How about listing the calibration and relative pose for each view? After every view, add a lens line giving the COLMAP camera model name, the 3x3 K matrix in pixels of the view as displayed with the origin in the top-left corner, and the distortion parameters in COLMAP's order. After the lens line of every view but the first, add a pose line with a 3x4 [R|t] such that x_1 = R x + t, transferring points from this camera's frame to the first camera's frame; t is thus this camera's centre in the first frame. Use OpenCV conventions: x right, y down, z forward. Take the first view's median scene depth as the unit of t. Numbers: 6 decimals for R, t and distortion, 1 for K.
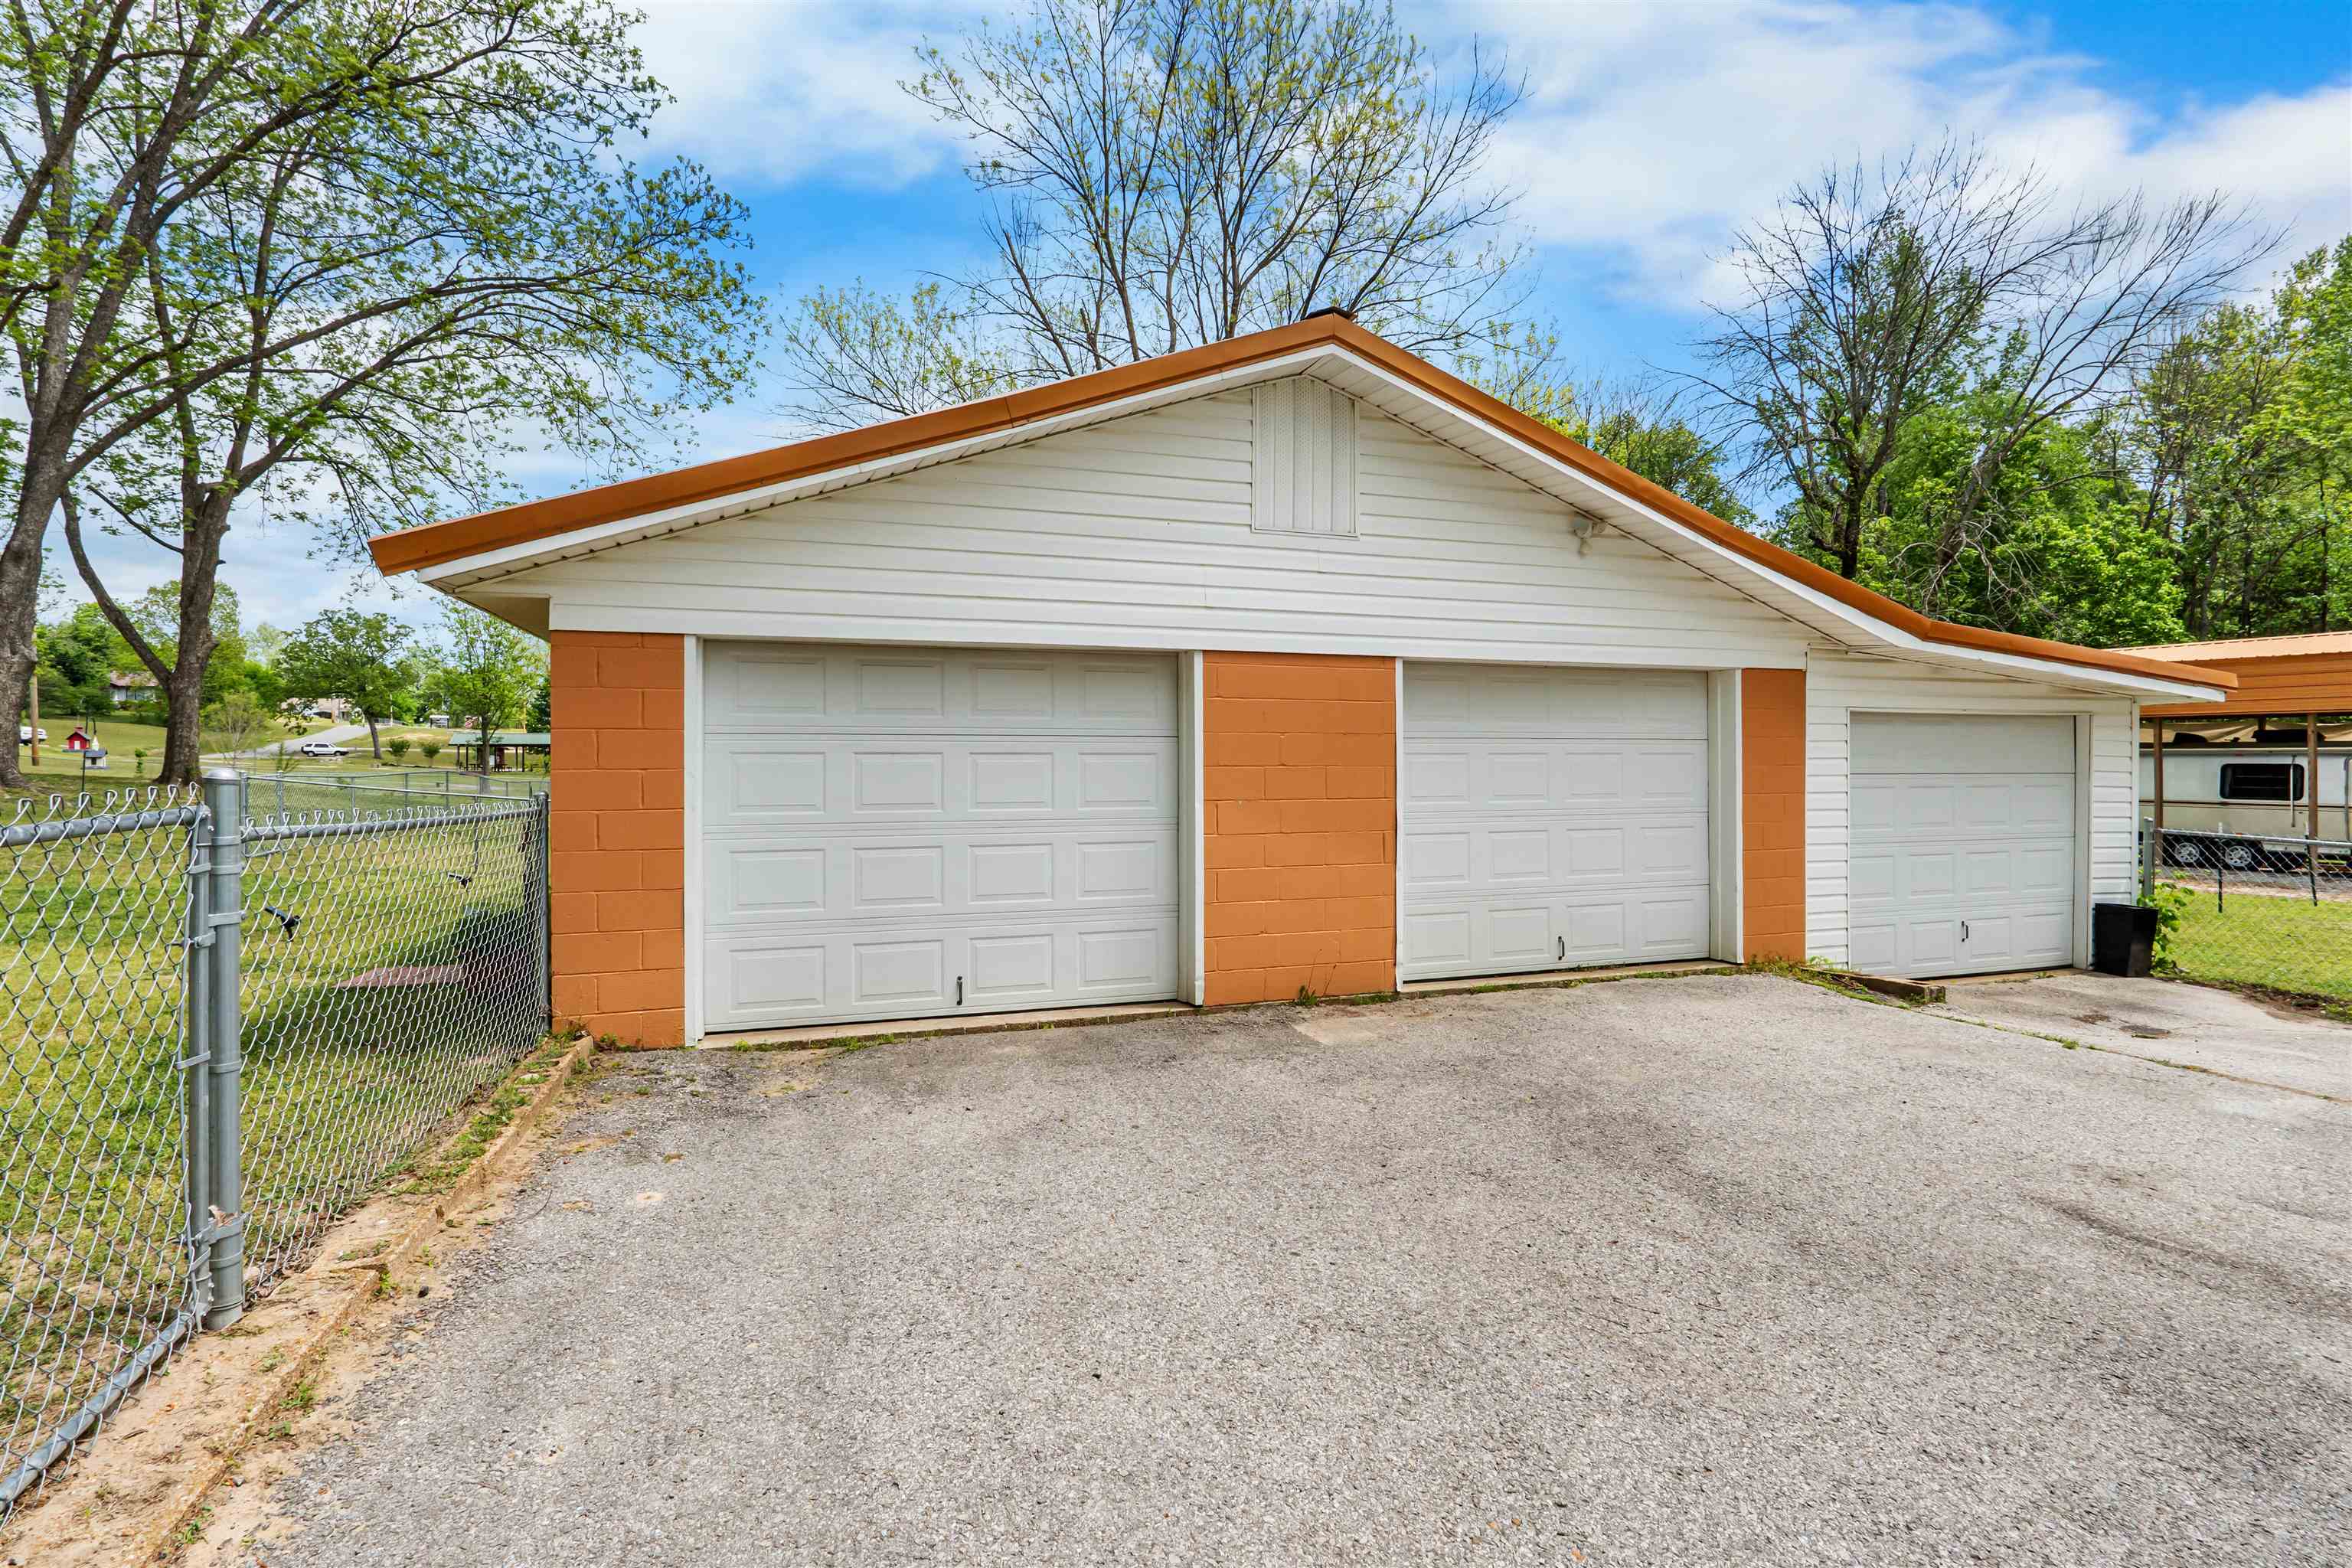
lens RADIAL K [[1114.9, 0, 1169.2], [0, 1114.9, 751.9], [0, 0, 1]] dist [-0.002432, 0.000031]
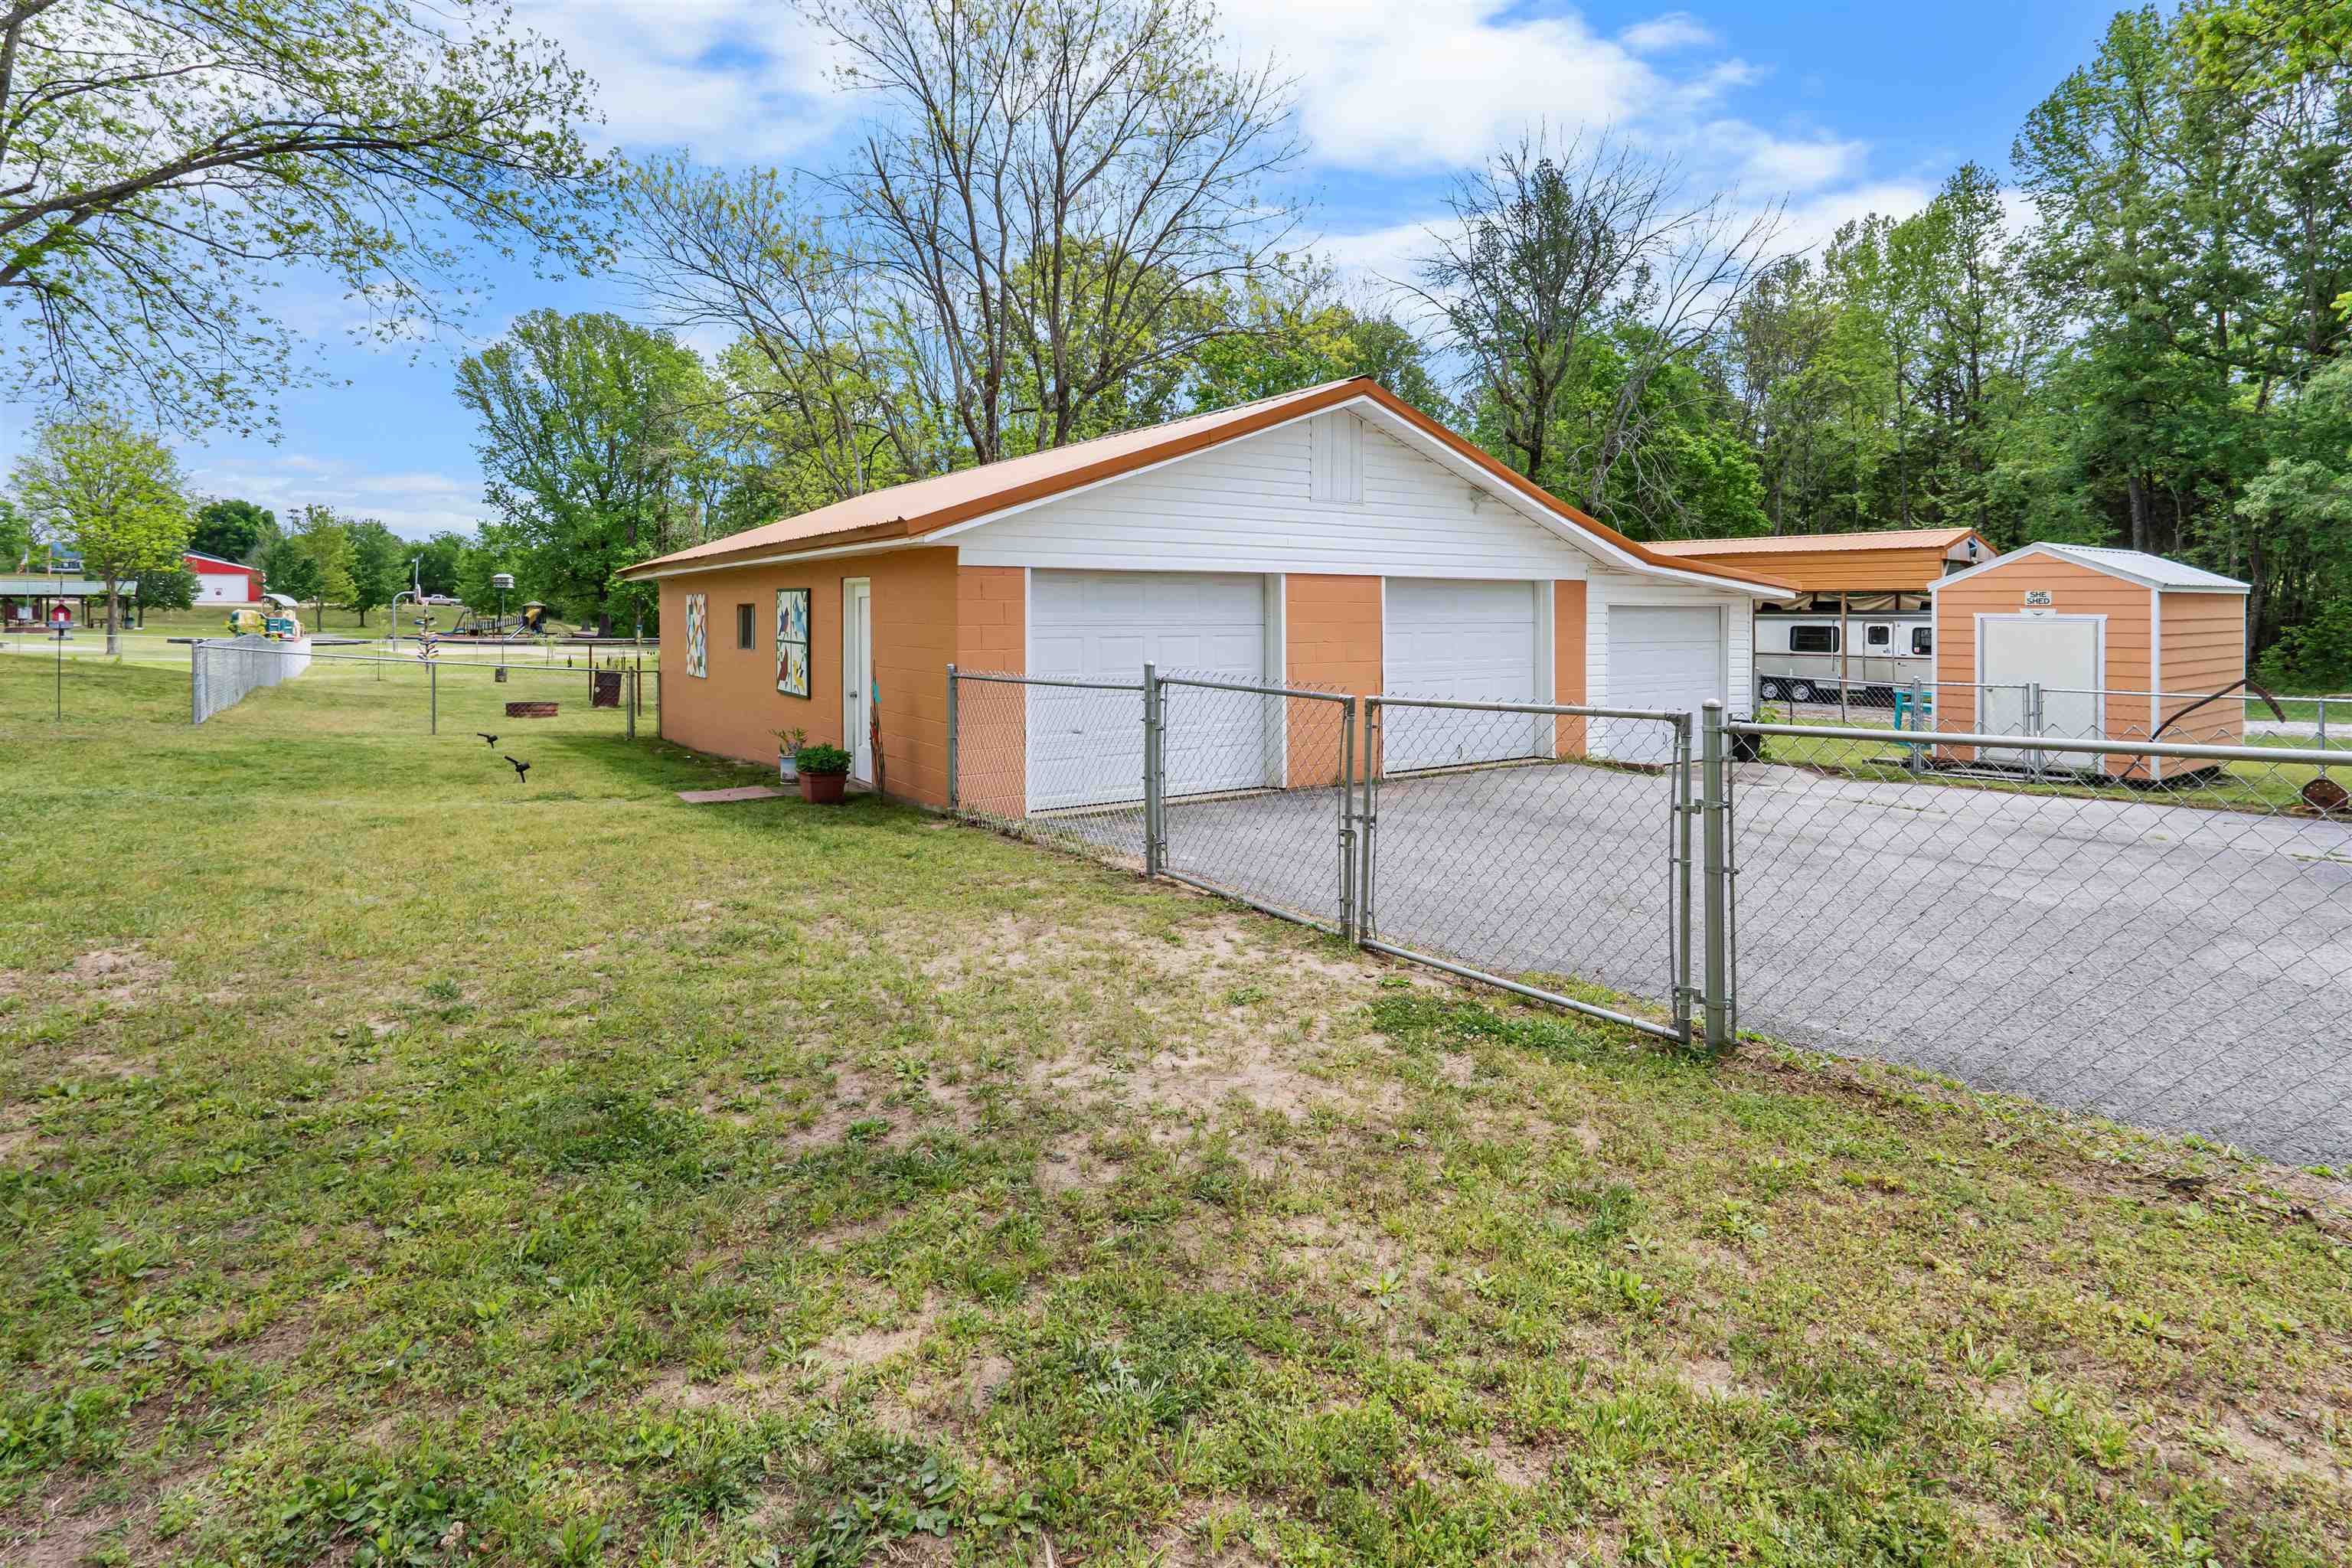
lens RADIAL K [[1115.0, 0, 1178.9], [0, 1115.0, 604.2], [0, 0, 1]] dist [-0.011576, 0.000092]
pose [[0.967426, 0.002073, 0.253144, -0.144022], [-0.001247, 0.999993, -0.003422, -0.010542], [-0.253149, 0.002995, 0.967423, -0.148207]]
